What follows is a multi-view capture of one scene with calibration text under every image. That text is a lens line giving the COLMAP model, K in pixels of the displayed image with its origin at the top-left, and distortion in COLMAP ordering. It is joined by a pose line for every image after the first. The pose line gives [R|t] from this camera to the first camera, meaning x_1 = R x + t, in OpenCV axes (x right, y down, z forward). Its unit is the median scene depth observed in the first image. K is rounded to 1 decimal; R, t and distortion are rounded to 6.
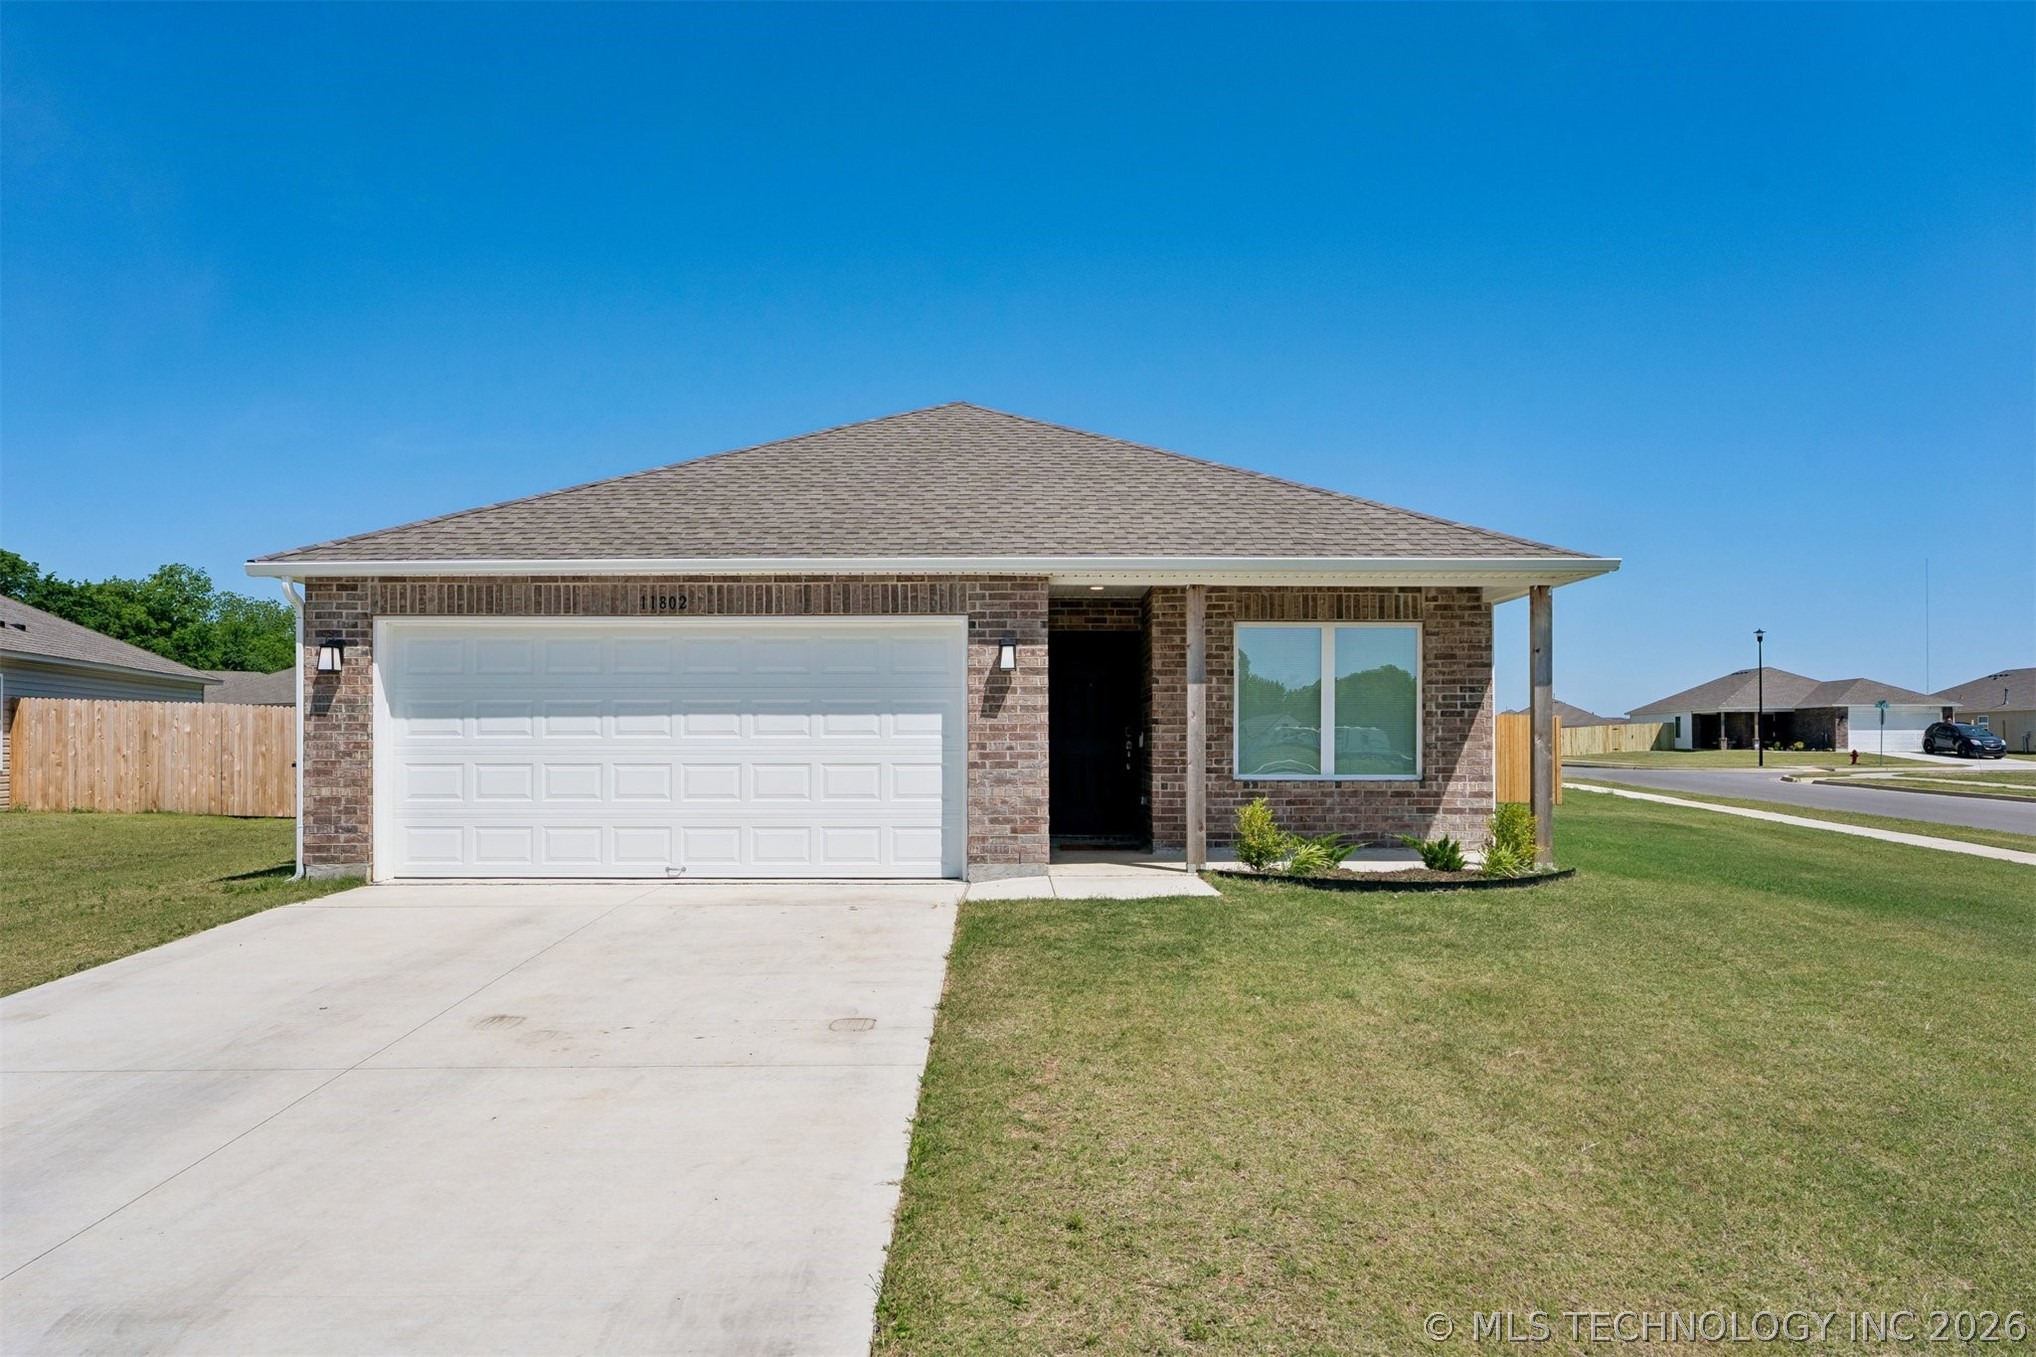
lens RADIAL K [[1269.8, 0, 1012.2], [0, 1269.8, 720.4], [0, 0, 1]] dist [-0.006411, -0.000522]
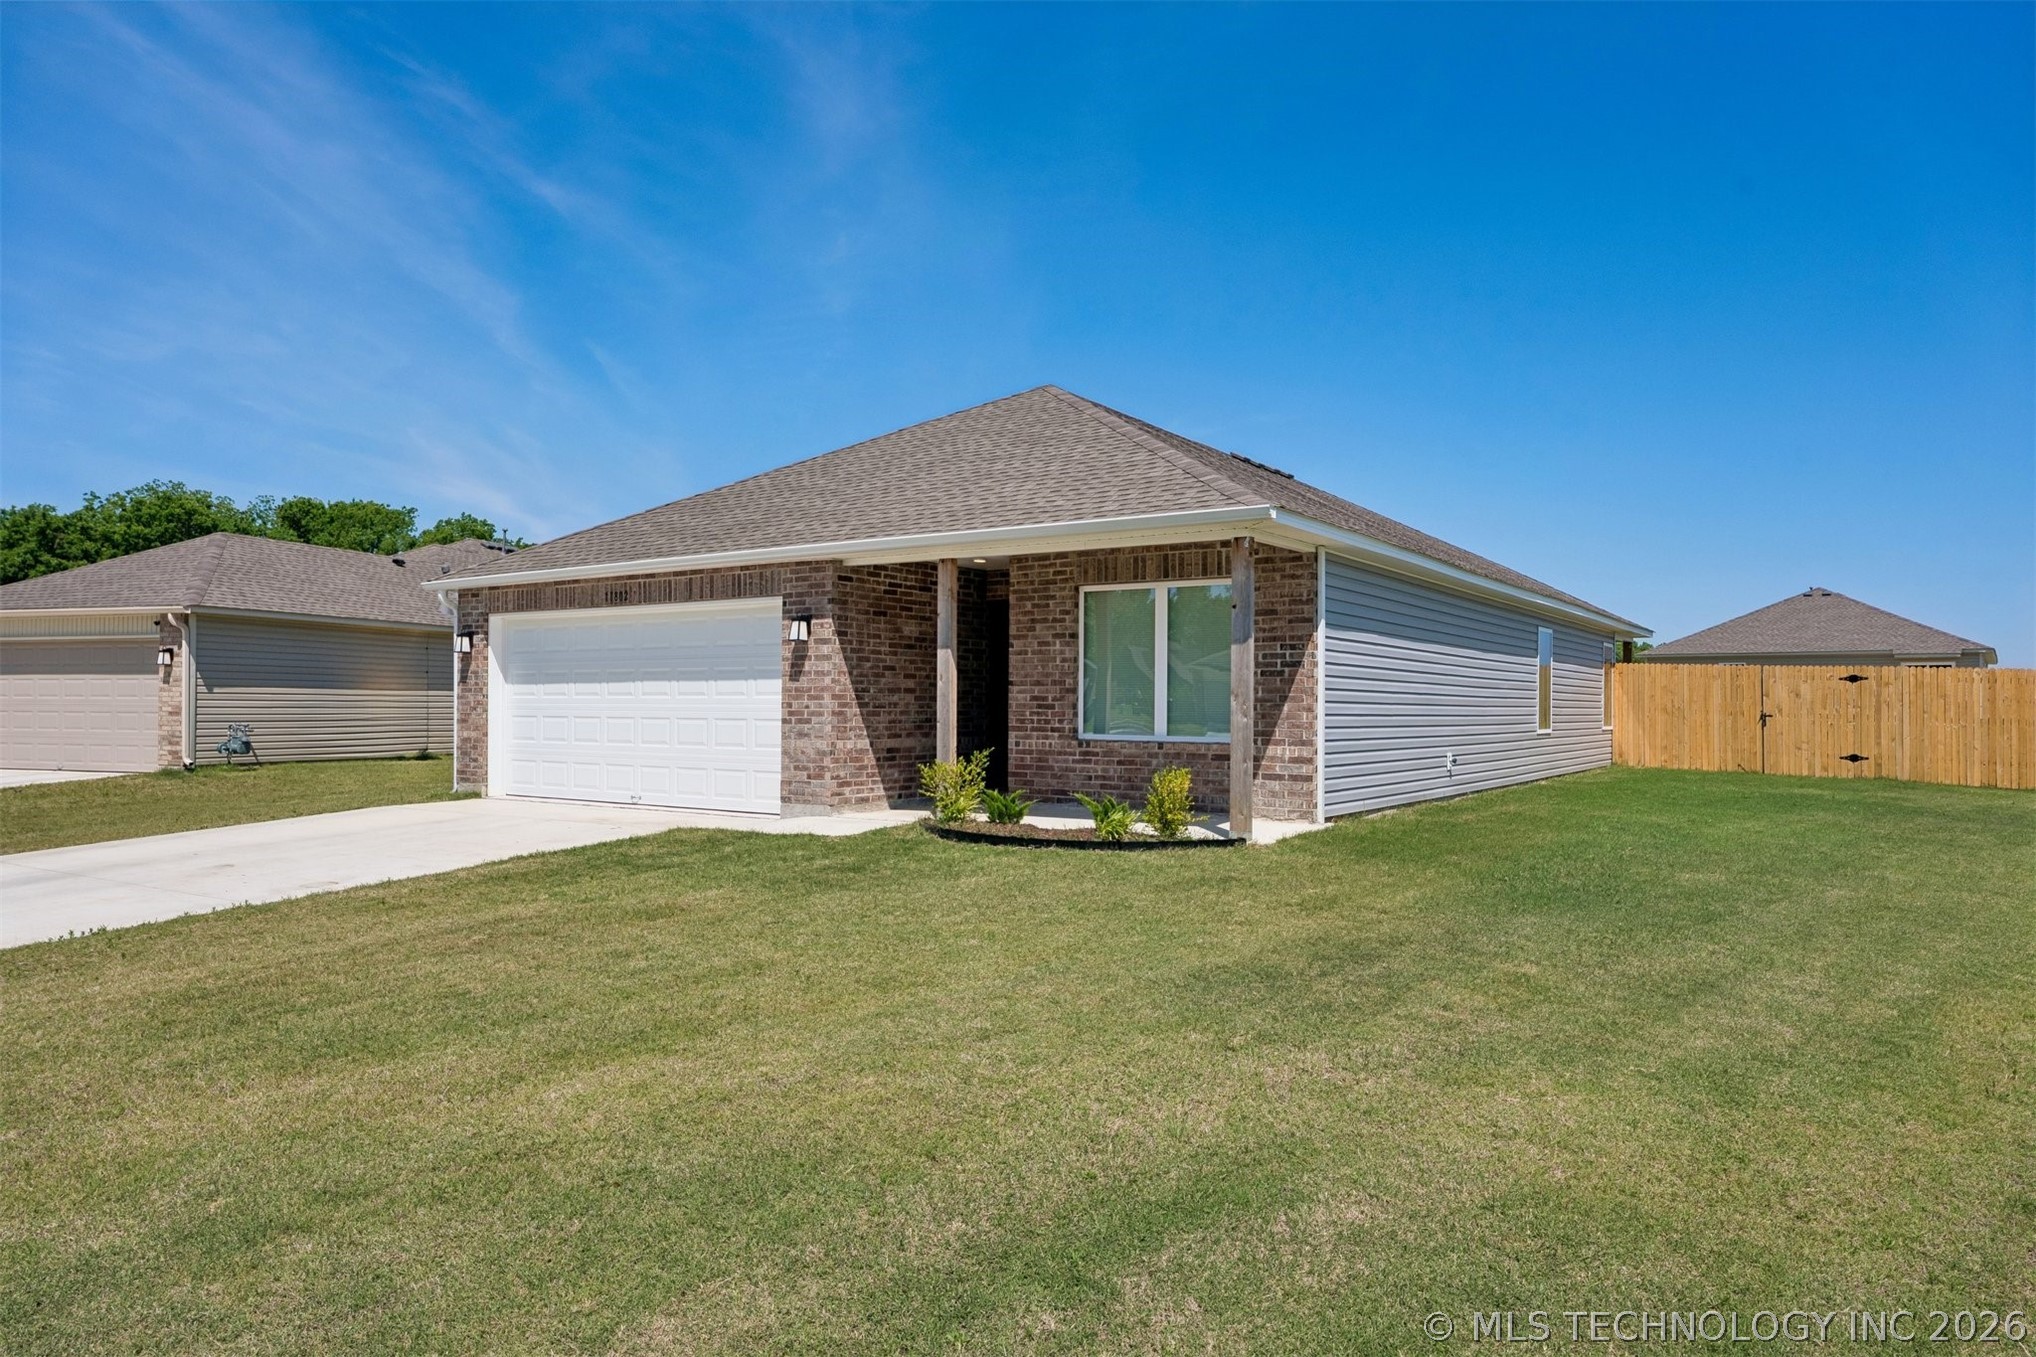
lens RADIAL K [[1290.9, 0, 982.8], [0, 1290.9, 684.3], [0, 0, 1]] dist [-0.001654, 0.003303]
pose [[0.819282, -0.004671, -0.573371, 0.763762], [0.006700, 0.999977, 0.001427, 0.000098], [0.573351, -0.005011, 0.819294, 0.101291]]
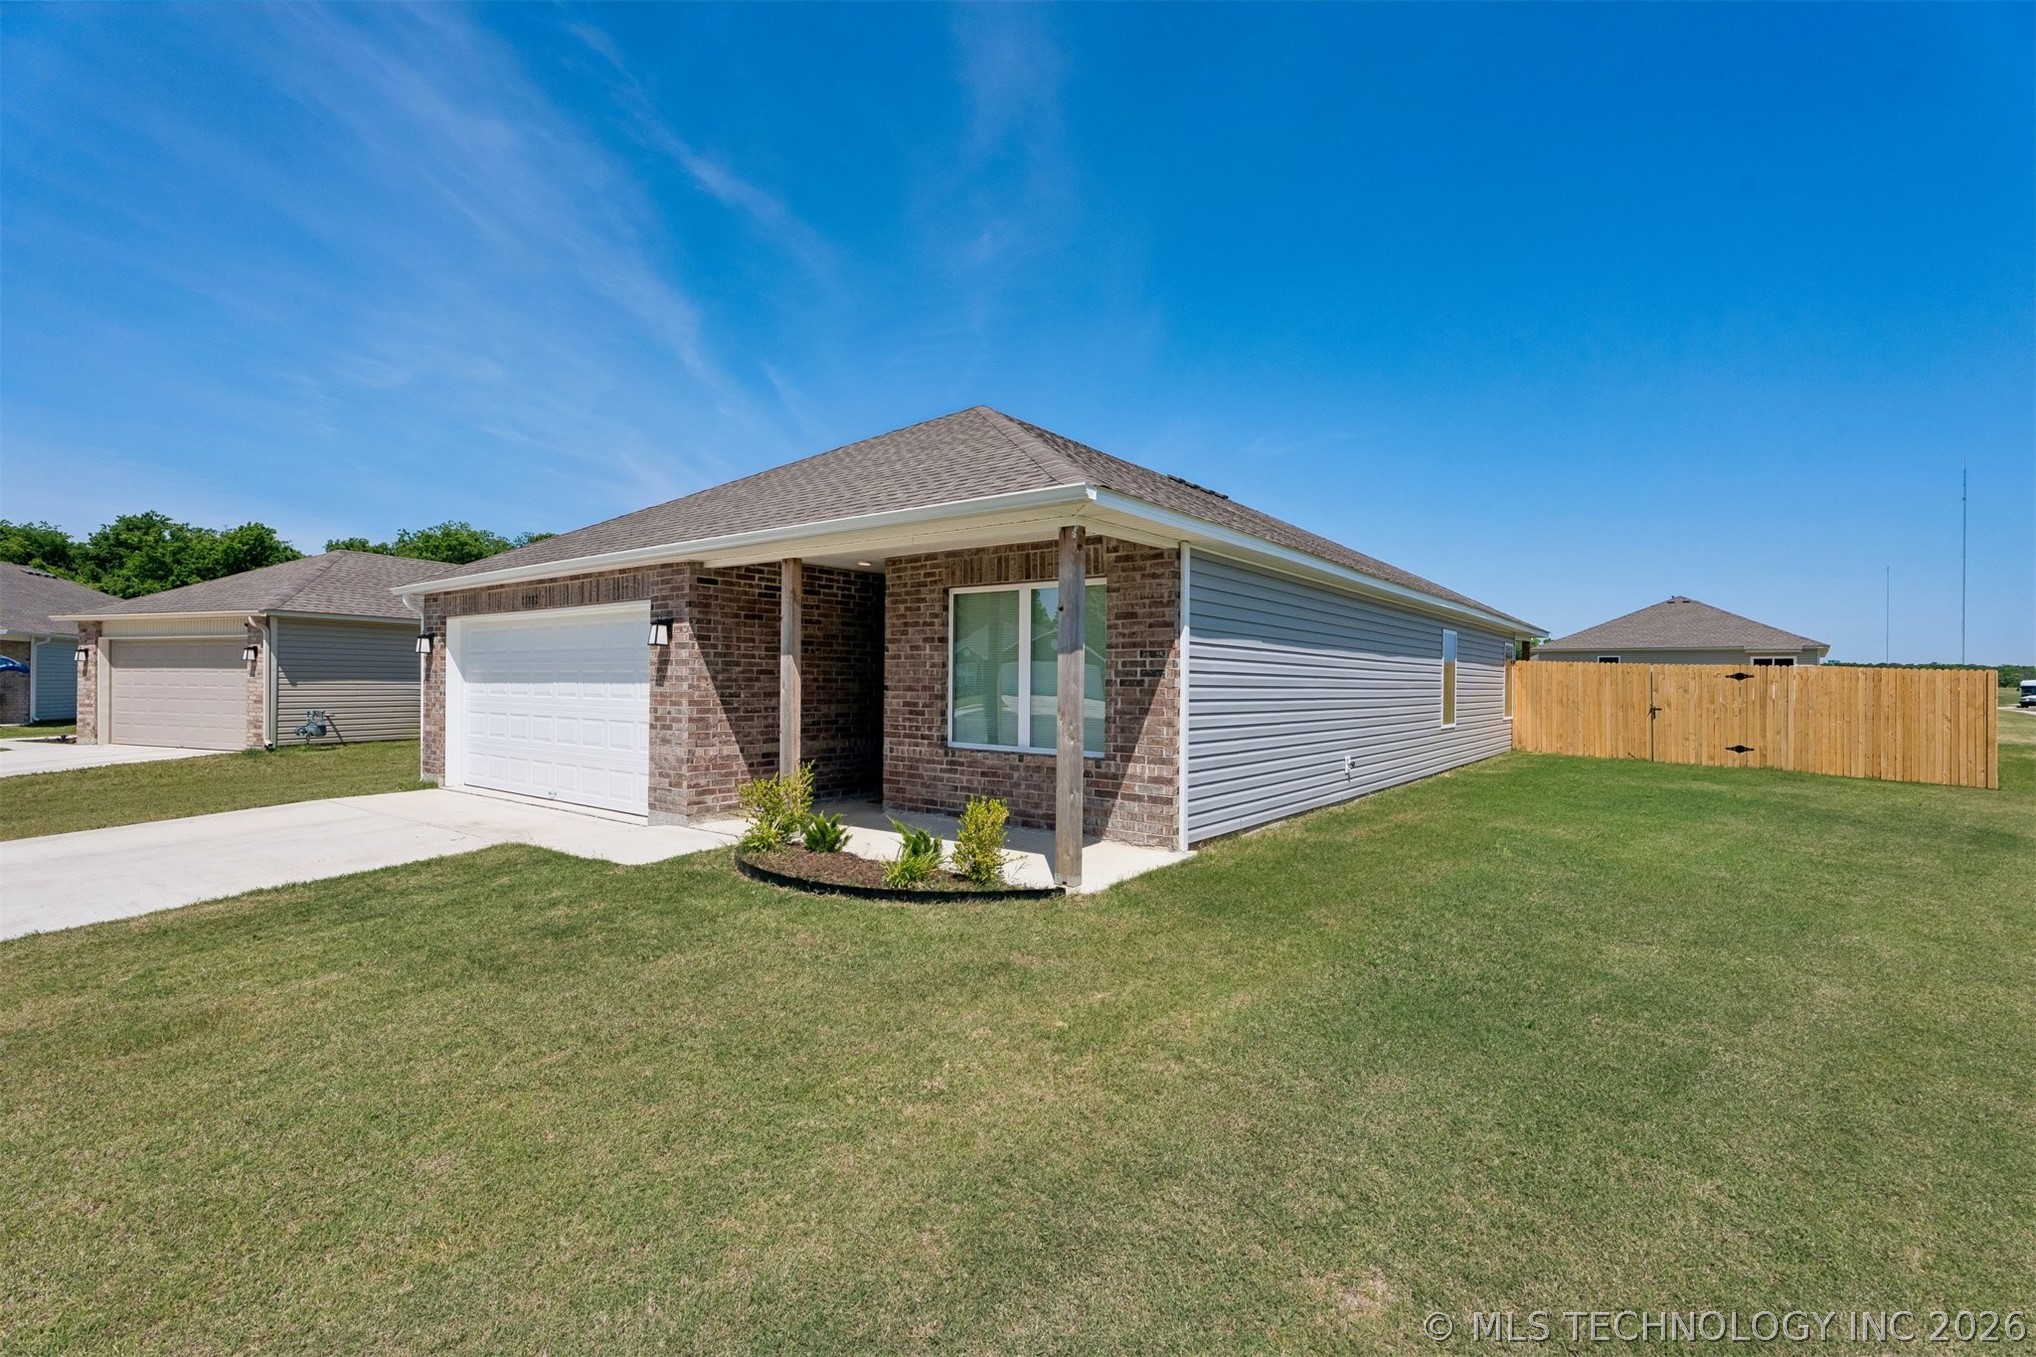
lens RADIAL K [[917.4, 0, 1004.4], [0, 917.4, 670.8], [0, 0, 1]] dist [0.001207, -0.000218]
pose [[0.789949, 0.000039, -0.613173, 0.697562], [0.004073, 0.999978, 0.005311, -0.018070], [0.613159, -0.006693, 0.789931, 0.490919]]
